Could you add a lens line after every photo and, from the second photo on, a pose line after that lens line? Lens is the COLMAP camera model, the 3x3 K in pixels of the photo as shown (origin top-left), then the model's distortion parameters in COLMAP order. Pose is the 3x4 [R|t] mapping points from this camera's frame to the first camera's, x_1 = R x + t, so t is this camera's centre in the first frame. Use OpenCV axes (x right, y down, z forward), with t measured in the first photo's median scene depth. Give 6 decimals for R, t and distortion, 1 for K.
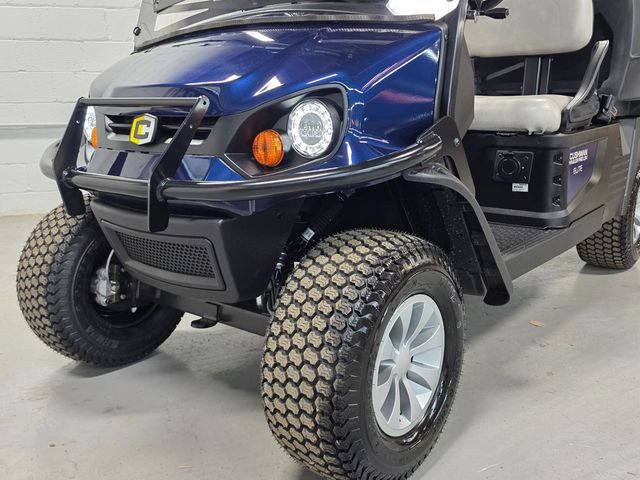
lens RADIAL K [[617.1, 0, 317.8], [0, 617.1, 239.7], [0, 0, 1]] dist [0.037693, 0.000000]
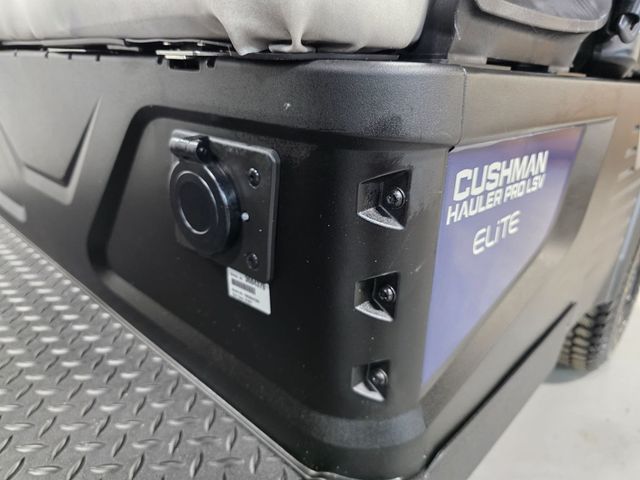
lens RADIAL K [[428.8, 0, 321.3], [0, 428.8, 241.5], [0, 0, 1]] dist [0.023721, -0.013258]
pose [[0.994288, 0.091113, -0.055580, 0.367853], [-0.083831, 0.989026, 0.121652, -0.128248], [0.066054, -0.116298, 0.991015, 0.844961]]
